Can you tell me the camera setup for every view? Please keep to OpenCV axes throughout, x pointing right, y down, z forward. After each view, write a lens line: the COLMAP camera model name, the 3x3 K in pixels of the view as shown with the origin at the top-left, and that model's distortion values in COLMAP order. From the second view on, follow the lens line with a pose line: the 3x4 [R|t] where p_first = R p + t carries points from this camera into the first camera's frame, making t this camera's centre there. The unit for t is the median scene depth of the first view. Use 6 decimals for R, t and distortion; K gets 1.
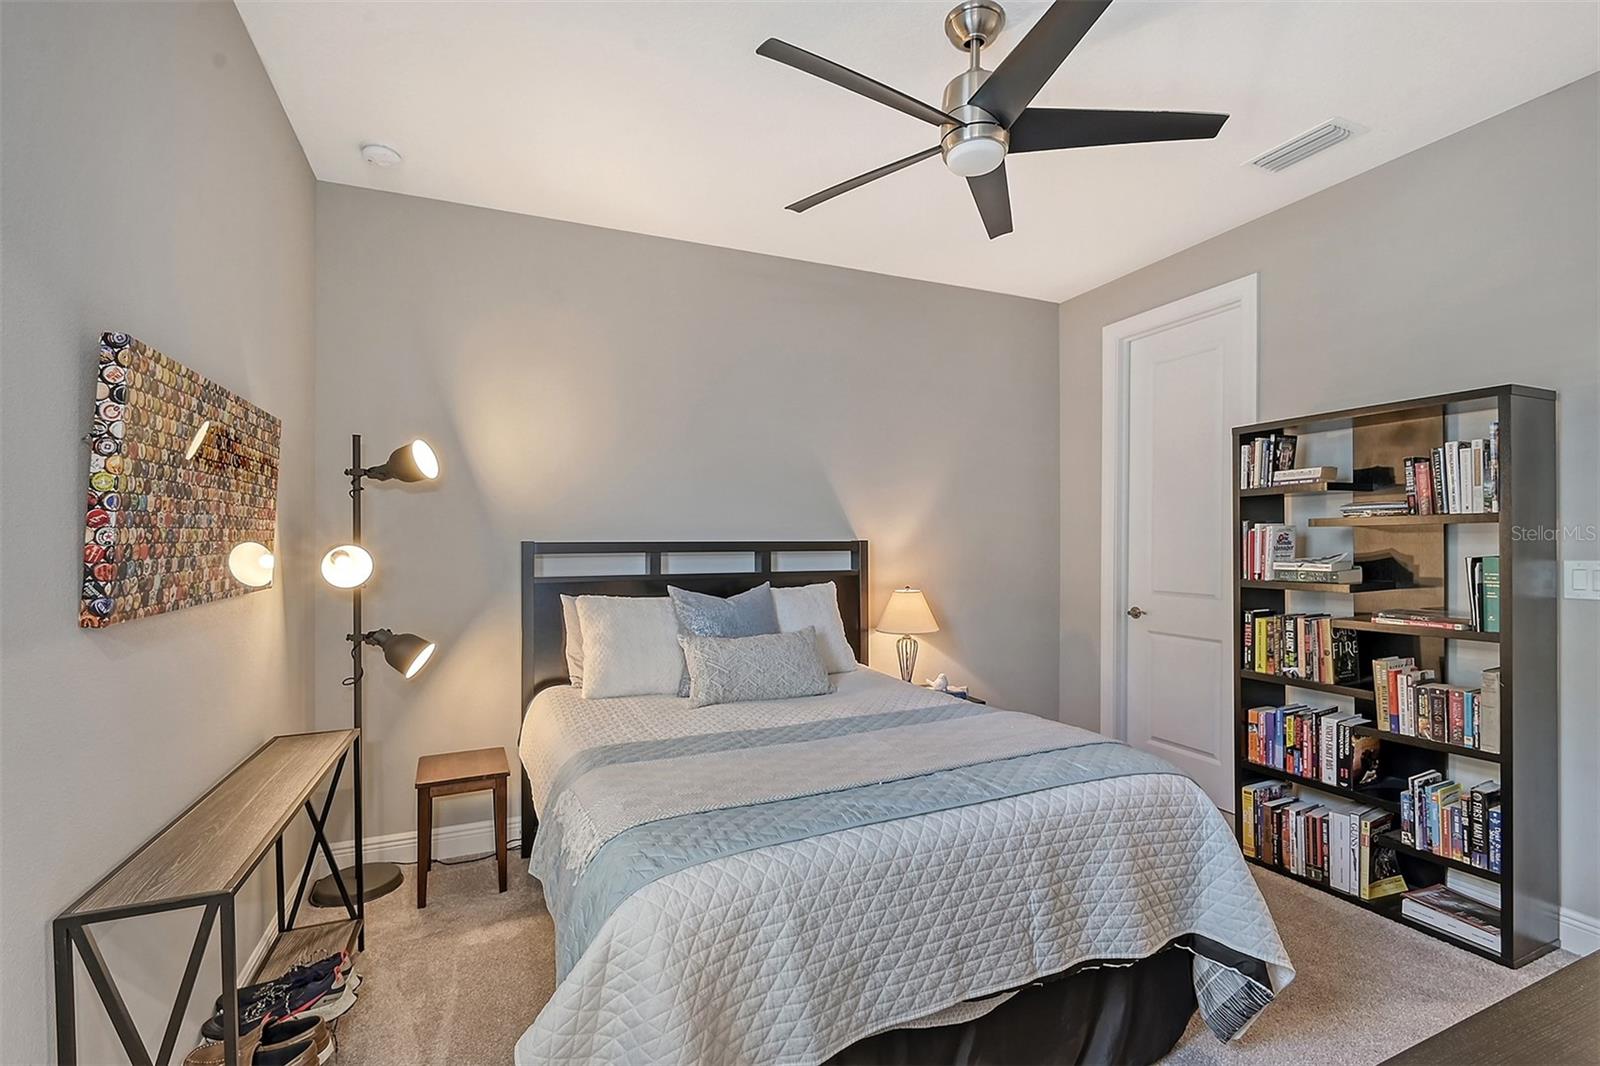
lens RADIAL K [[721.4, 0, 821.1], [0, 721.4, 537.8], [0, 0, 1]] dist [-0.014481, -0.001477]
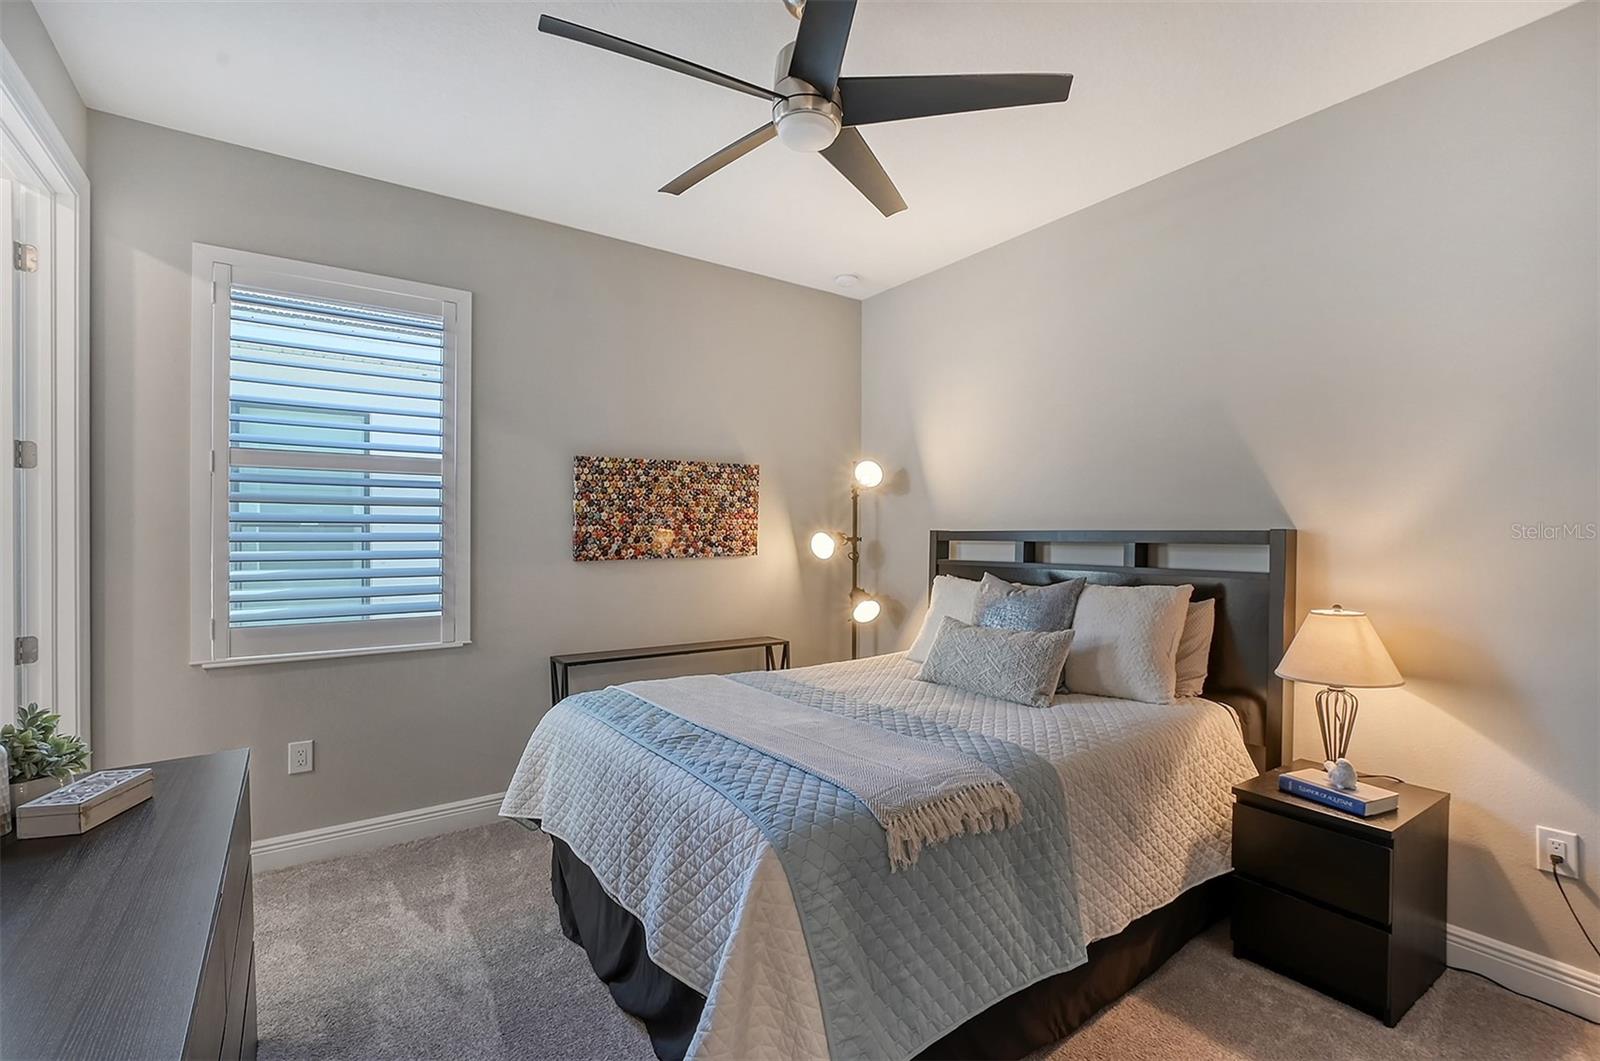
lens RADIAL K [[721.4, 0, 821.1], [0, 721.4, 535.3], [0, 0, 1]] dist [-0.014481, -0.001477]
pose [[0.181744, 0.007994, -0.983313, 1.462433], [0.005157, 0.999945, 0.009083, 0.001485], [0.983332, -0.006722, 0.181693, 1.078823]]
